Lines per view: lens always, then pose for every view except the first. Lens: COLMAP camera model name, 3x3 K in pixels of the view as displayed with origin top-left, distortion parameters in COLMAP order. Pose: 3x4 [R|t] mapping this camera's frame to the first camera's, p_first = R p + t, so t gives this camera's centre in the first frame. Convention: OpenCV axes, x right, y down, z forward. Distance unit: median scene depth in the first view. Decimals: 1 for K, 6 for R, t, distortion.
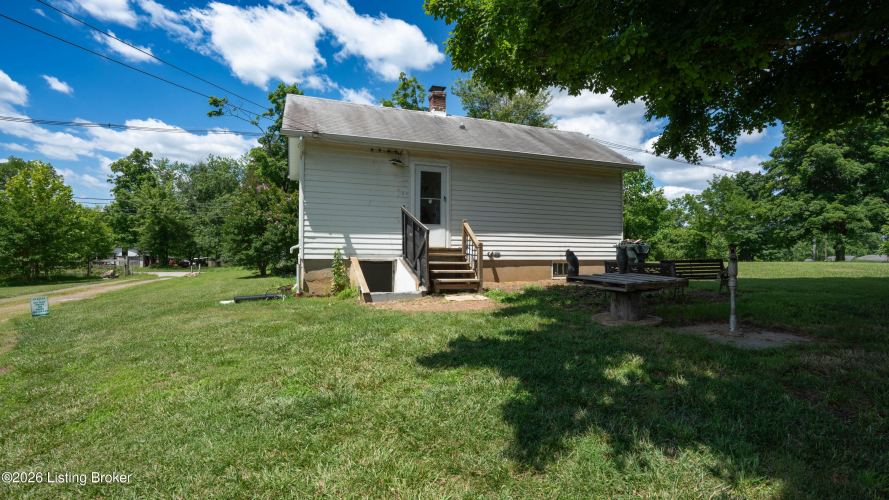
lens RADIAL K [[408.1, 0, 444.5], [0, 408.1, 250.0], [0, 0, 1]] dist [-0.055992, 0.000098]
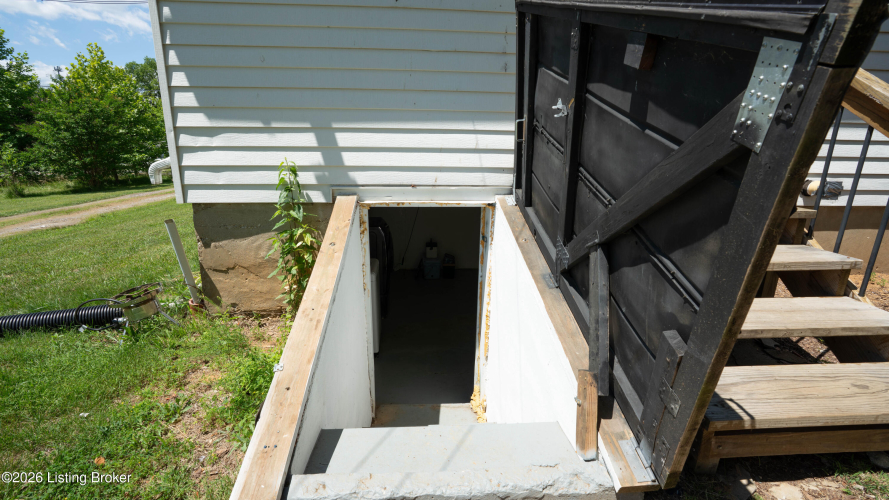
lens RADIAL K [[408.1, 0, 444.5], [0, 408.1, 250.0], [0, 0, 1]] dist [-0.055992, 0.000098]
pose [[0.958906, 0.073643, -0.273999, -0.071299], [-0.001002, 0.966600, 0.256287, -0.020560], [0.283721, -0.245481, 0.926953, 0.736873]]
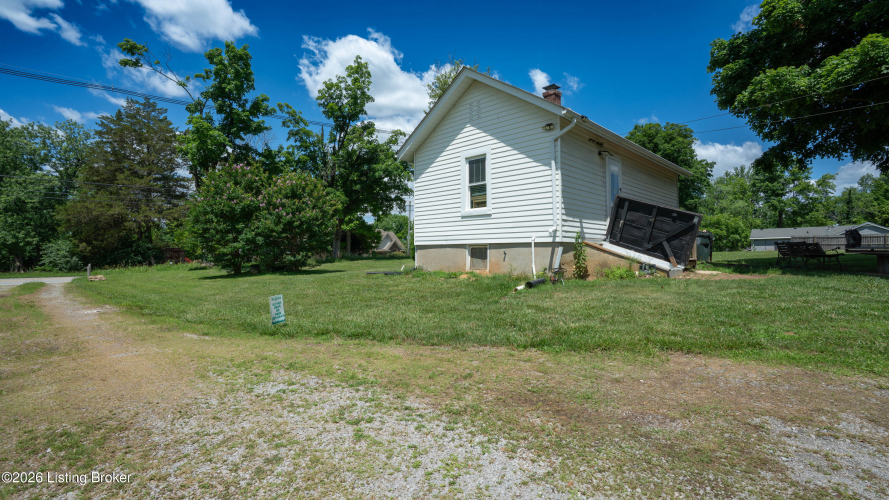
lens RADIAL K [[410.8, 0, 444.5], [0, 410.8, 250.0], [0, 0, 1]] dist [-0.034223, 0.000041]
pose [[0.904596, -0.025377, 0.425515, -1.021341], [0.018714, 0.999628, 0.019833, 0.014679], [-0.425860, -0.009978, 0.904734, 0.174129]]
